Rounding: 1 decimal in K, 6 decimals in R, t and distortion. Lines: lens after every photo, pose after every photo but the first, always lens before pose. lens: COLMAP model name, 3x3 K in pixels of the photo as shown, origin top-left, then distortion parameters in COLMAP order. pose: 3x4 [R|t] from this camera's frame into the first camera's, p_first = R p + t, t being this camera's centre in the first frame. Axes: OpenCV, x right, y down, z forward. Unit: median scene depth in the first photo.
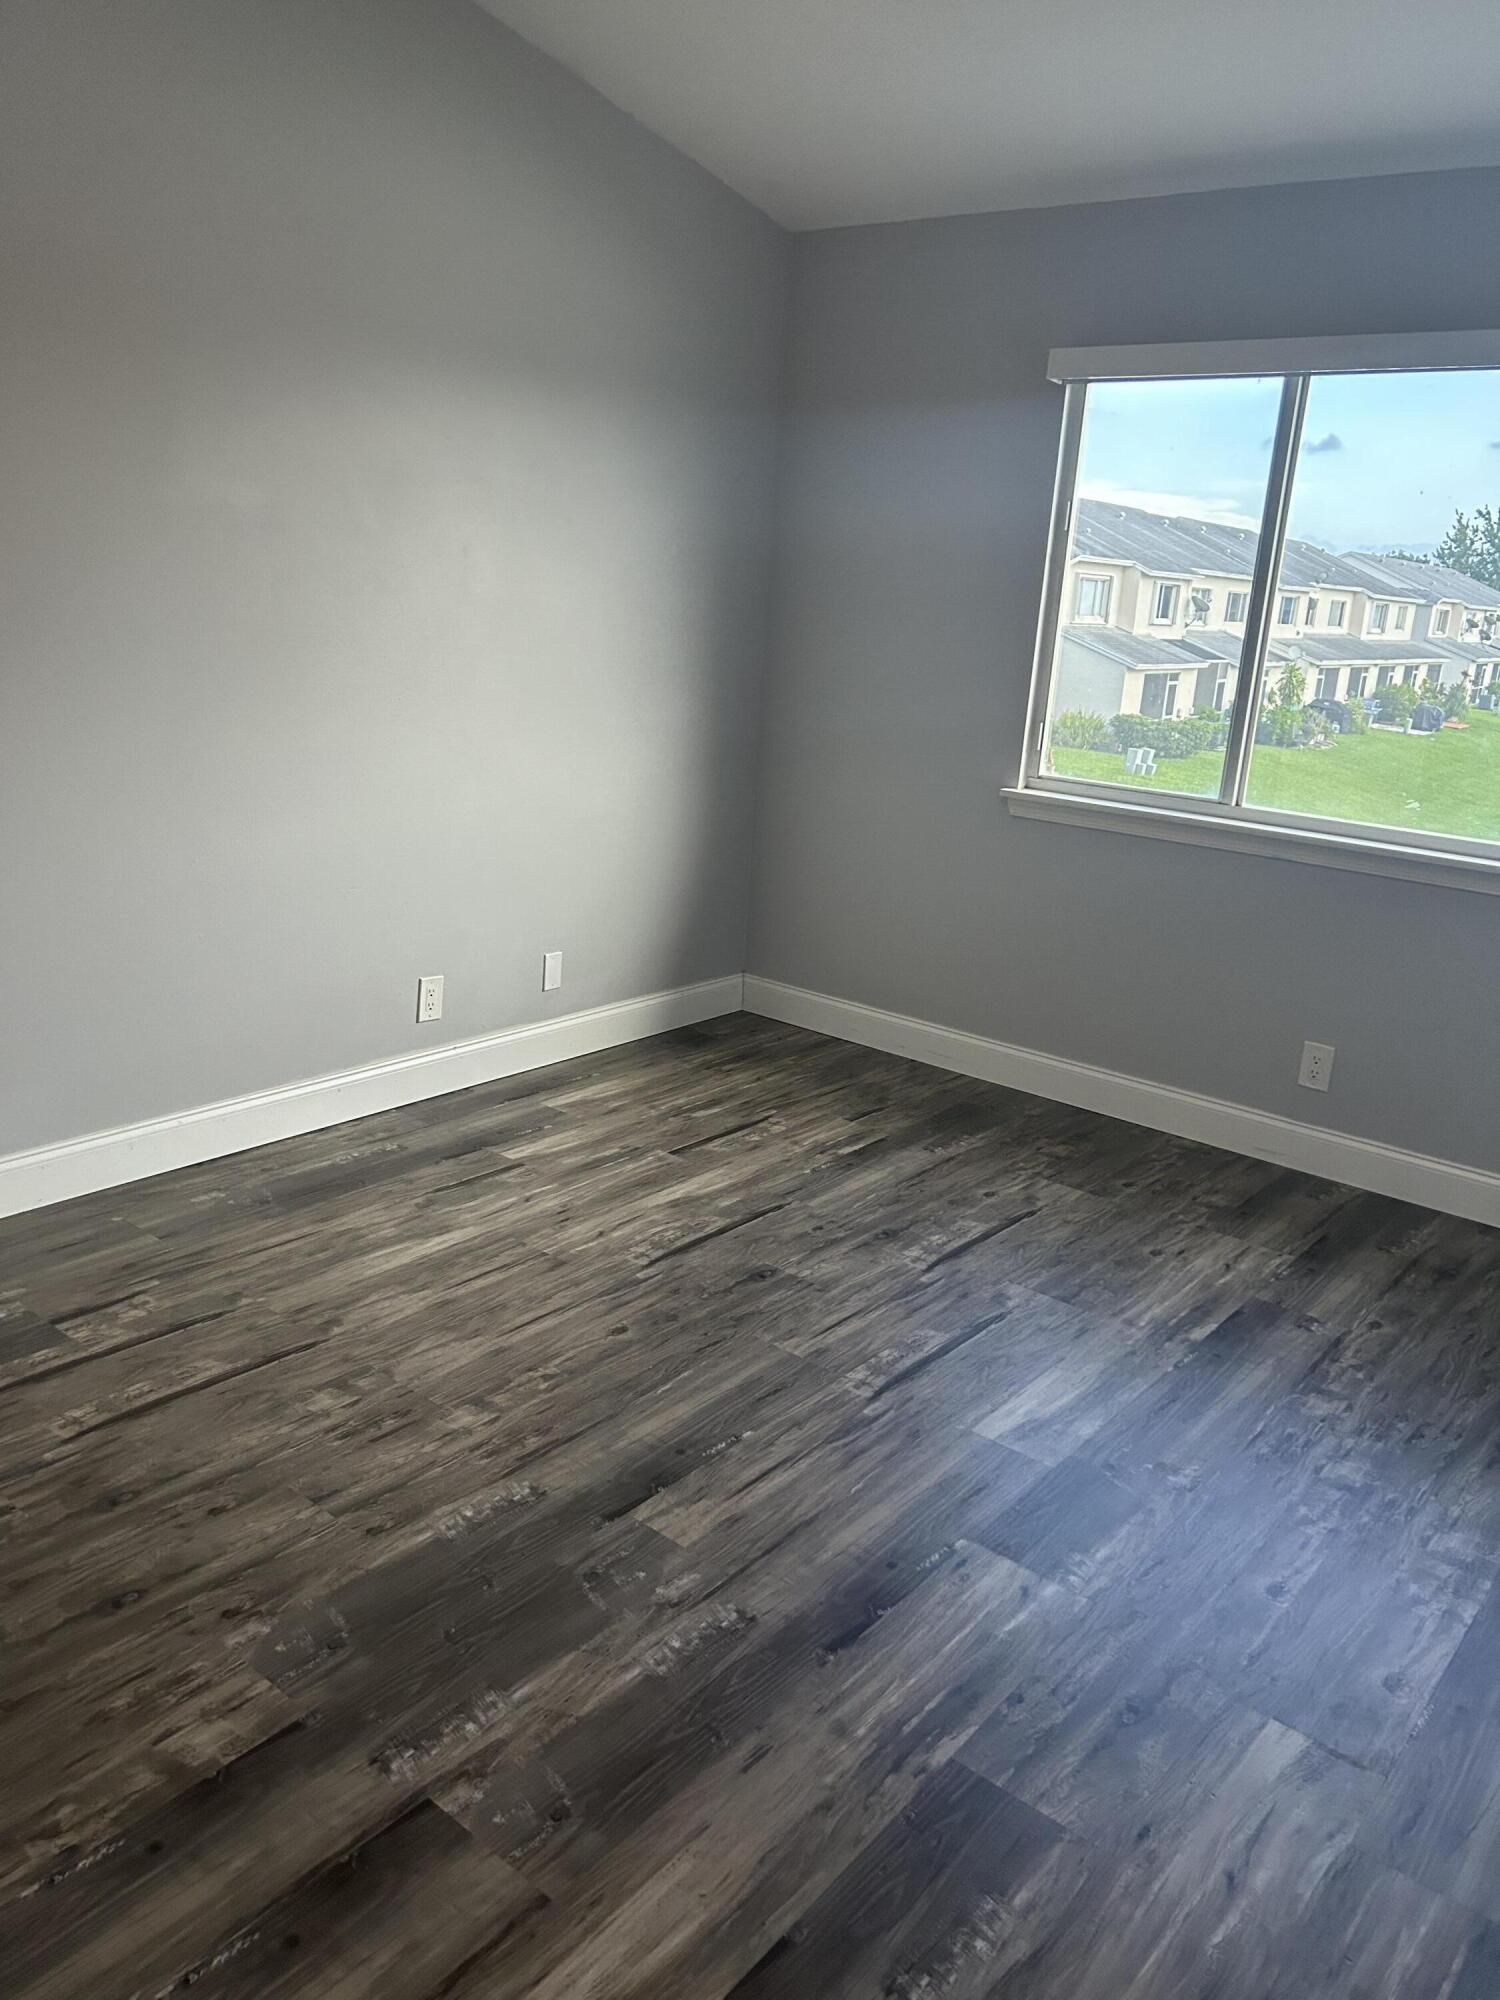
lens RADIAL K [[1486.1, 0, 745.3], [0, 1486.1, 986.2], [0, 0, 1]] dist [0.053239, -0.057296]
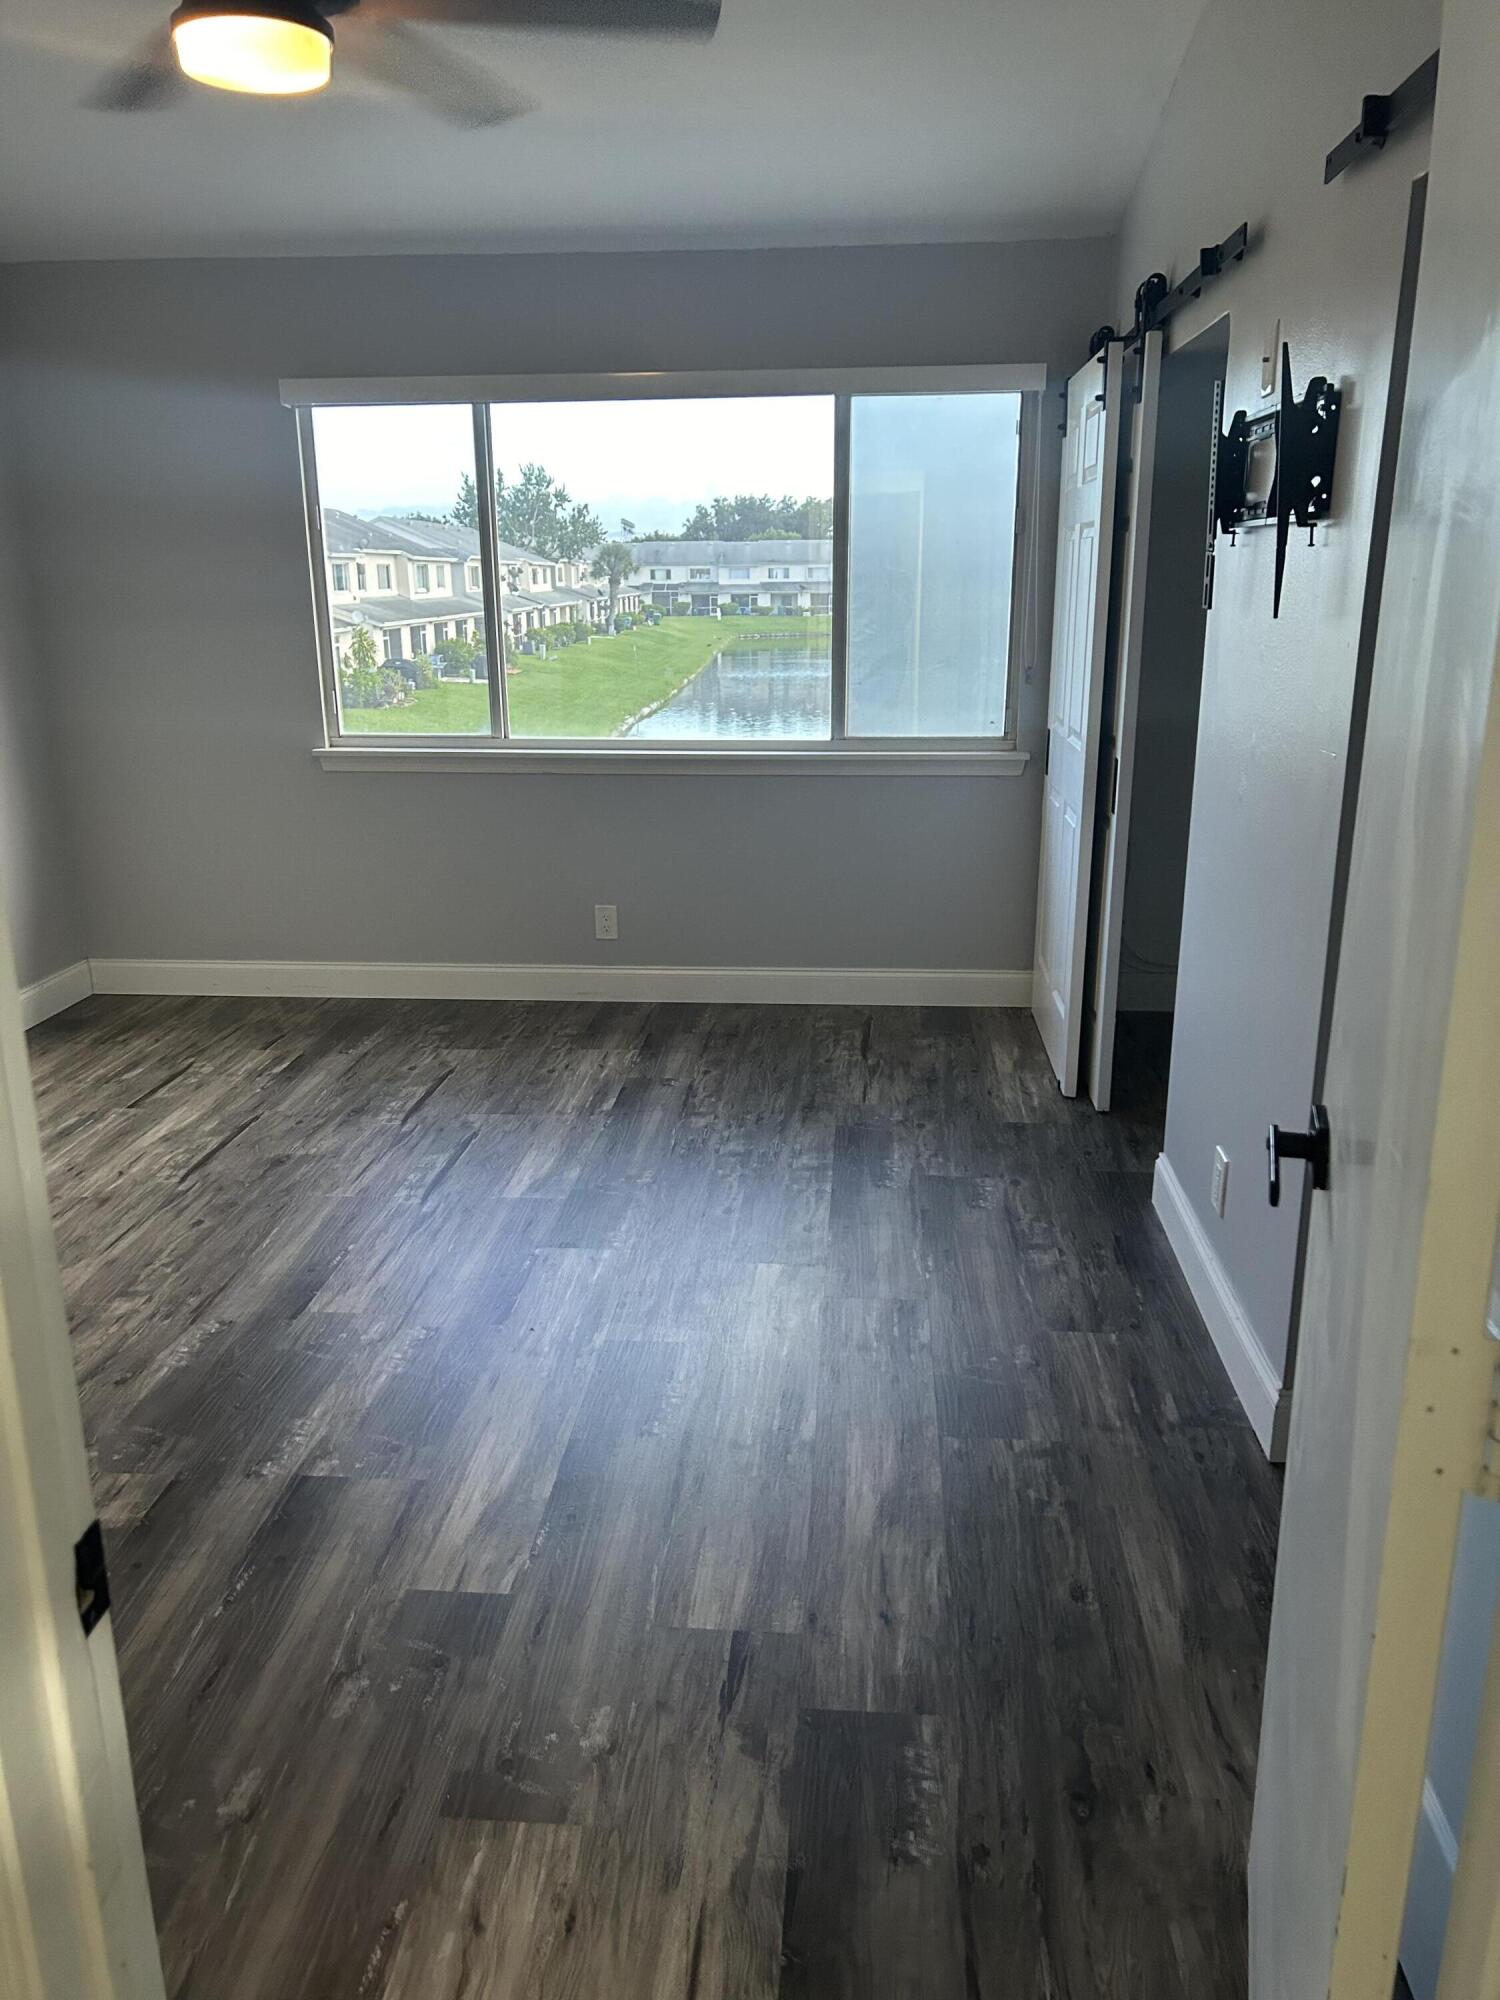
lens RADIAL K [[1486.1, 0, 759.2], [0, 1486.1, 1000.7], [0, 0, 1]] dist [0.053239, -0.057296]
pose [[0.817757, -0.226694, 0.529040, -0.260155], [0.211848, 0.973191, 0.089550, 0.036520], [-0.535157, 0.038846, 0.843859, -0.224850]]
